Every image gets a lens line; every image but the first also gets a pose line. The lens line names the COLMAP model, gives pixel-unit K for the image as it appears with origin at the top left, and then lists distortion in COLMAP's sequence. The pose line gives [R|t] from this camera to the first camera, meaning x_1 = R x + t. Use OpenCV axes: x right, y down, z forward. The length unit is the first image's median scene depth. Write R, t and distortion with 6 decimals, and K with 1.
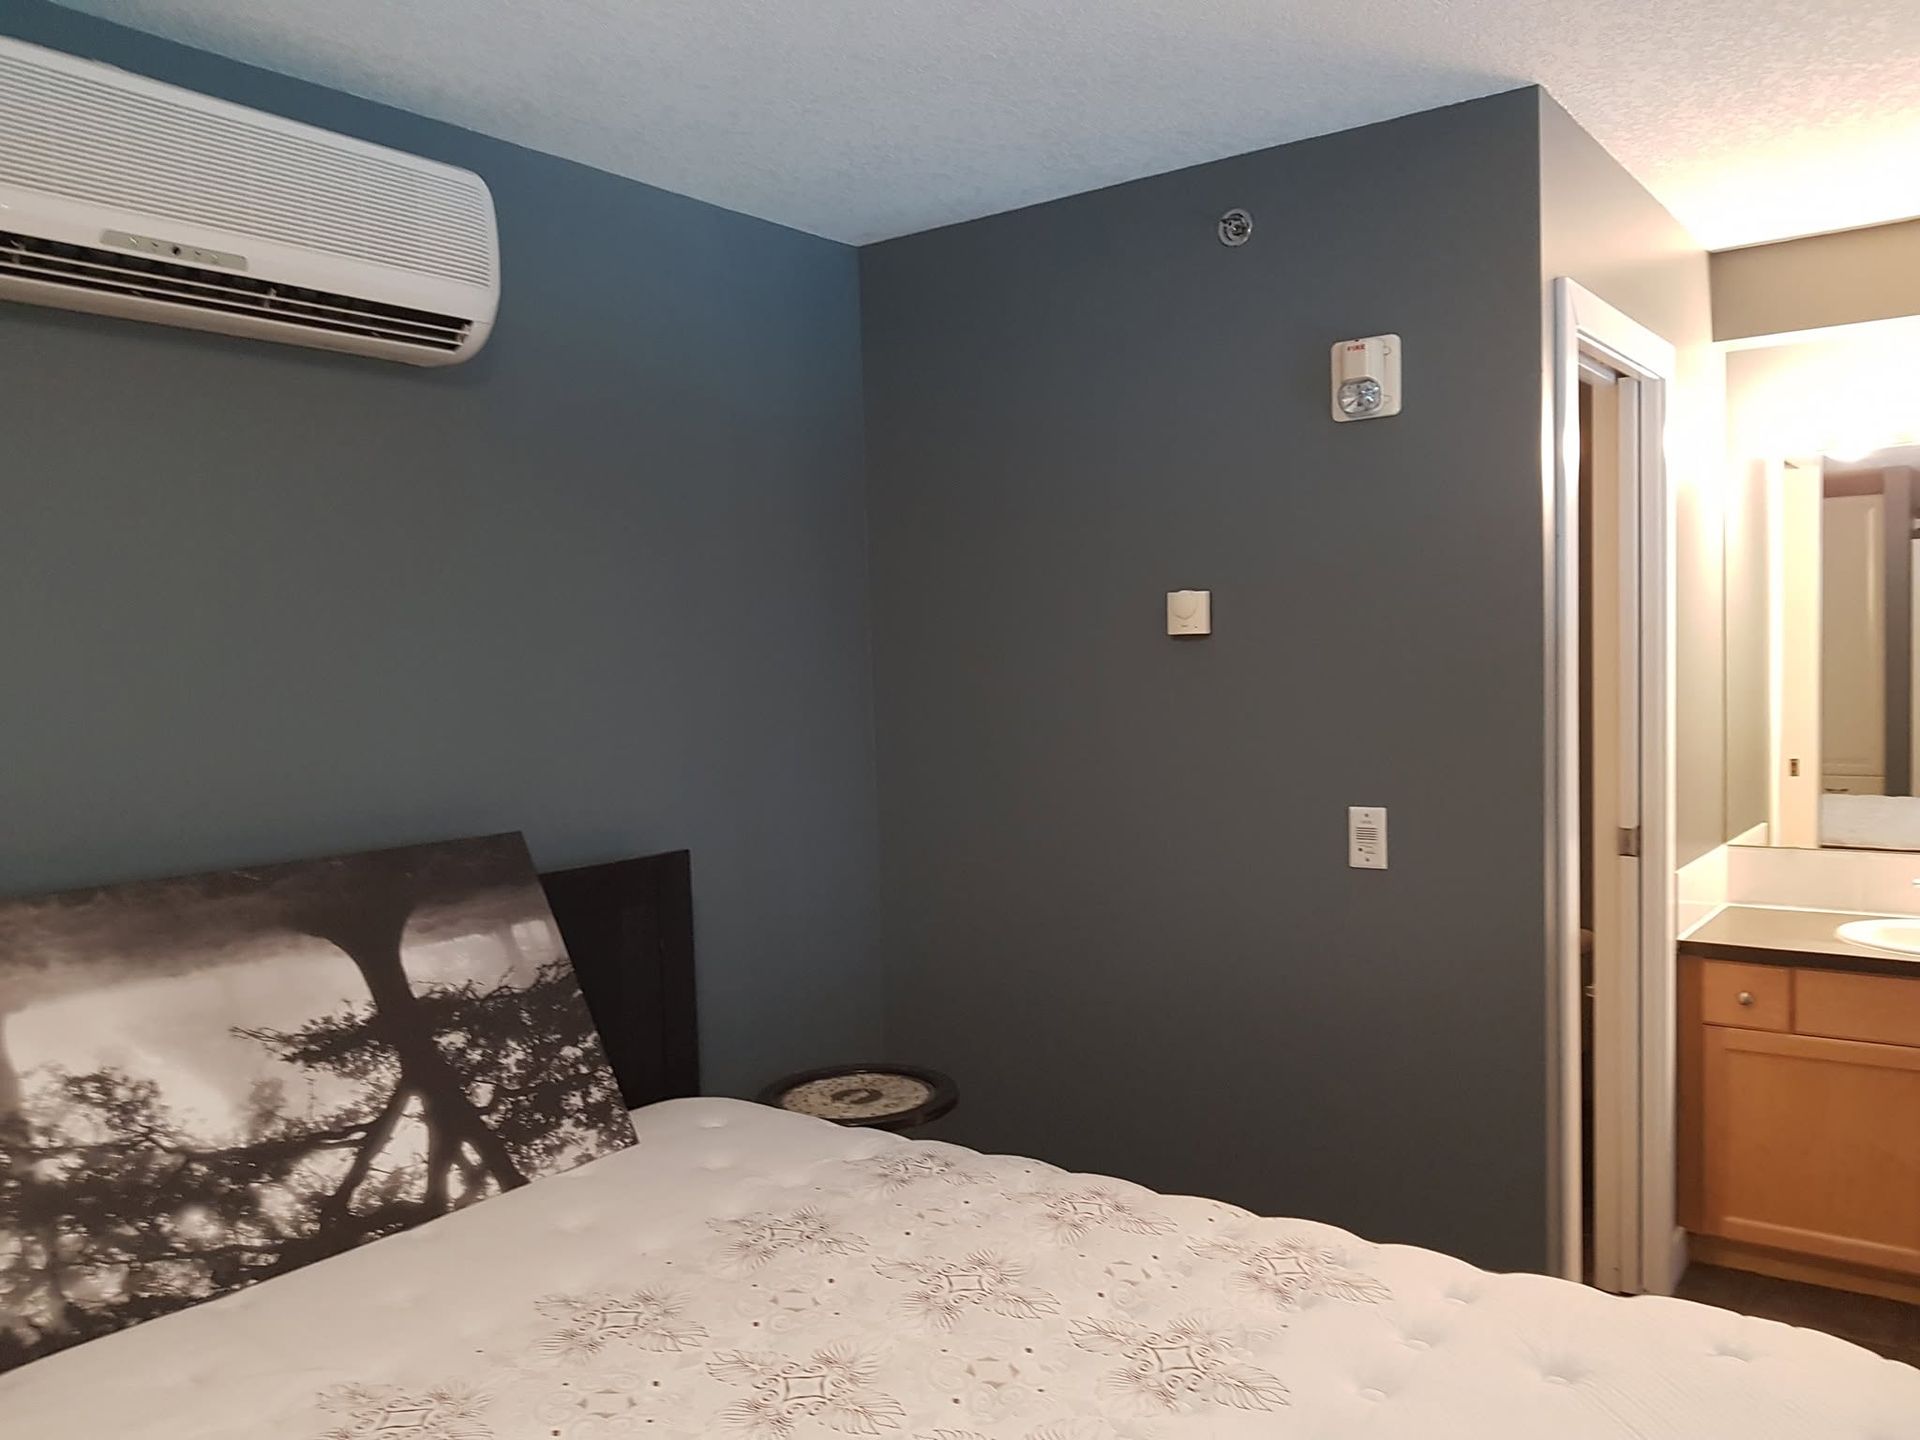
lens RADIAL K [[1492.6, 0, 972.2], [0, 1492.6, 758.4], [0, 0, 1]] dist [0.017424, -0.022479]
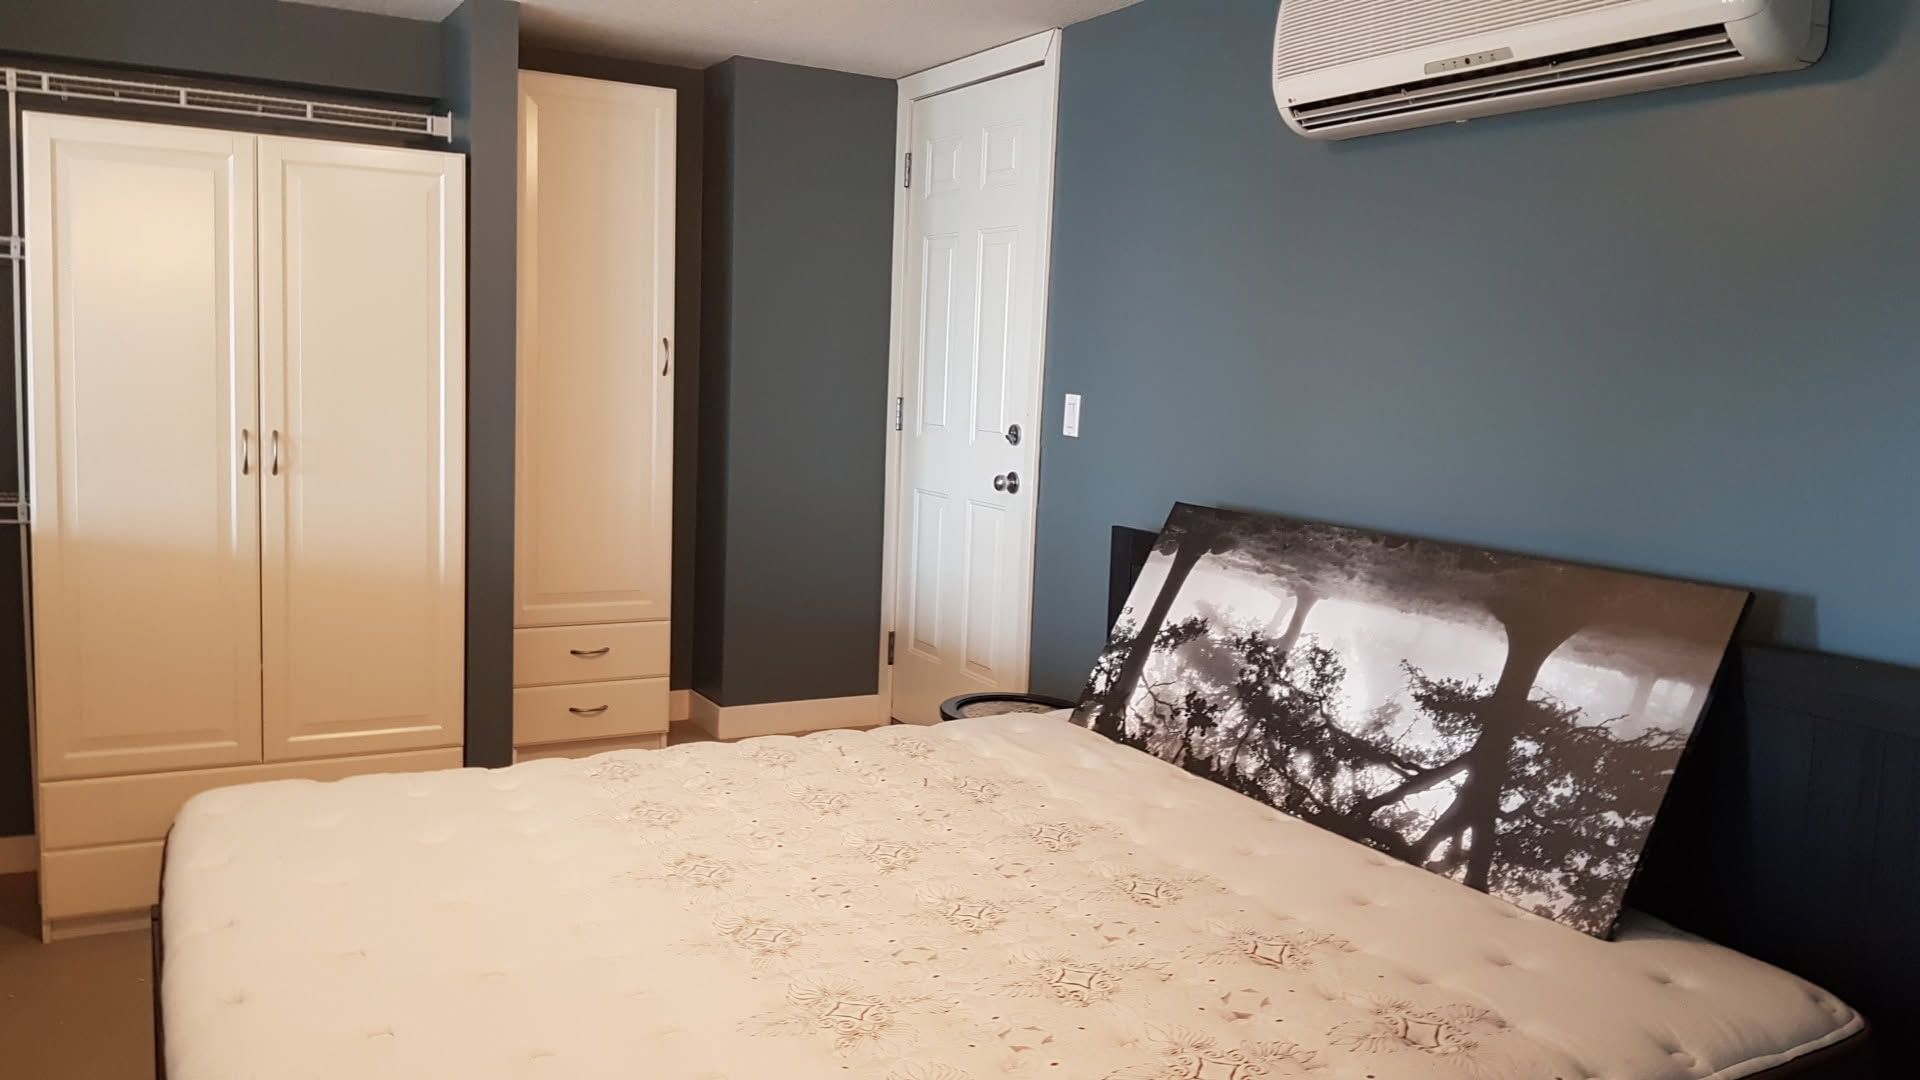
lens RADIAL K [[1465.1, 0, 960.2], [0, 1465.1, 533.6], [0, 0, 1]] dist [0.014401, 0.003387]
pose [[-0.406538, 0.114048, -0.906488, 0.736324], [-0.088948, 0.982525, 0.163505, -0.094095], [0.909294, 0.147101, -0.389289, 1.011734]]
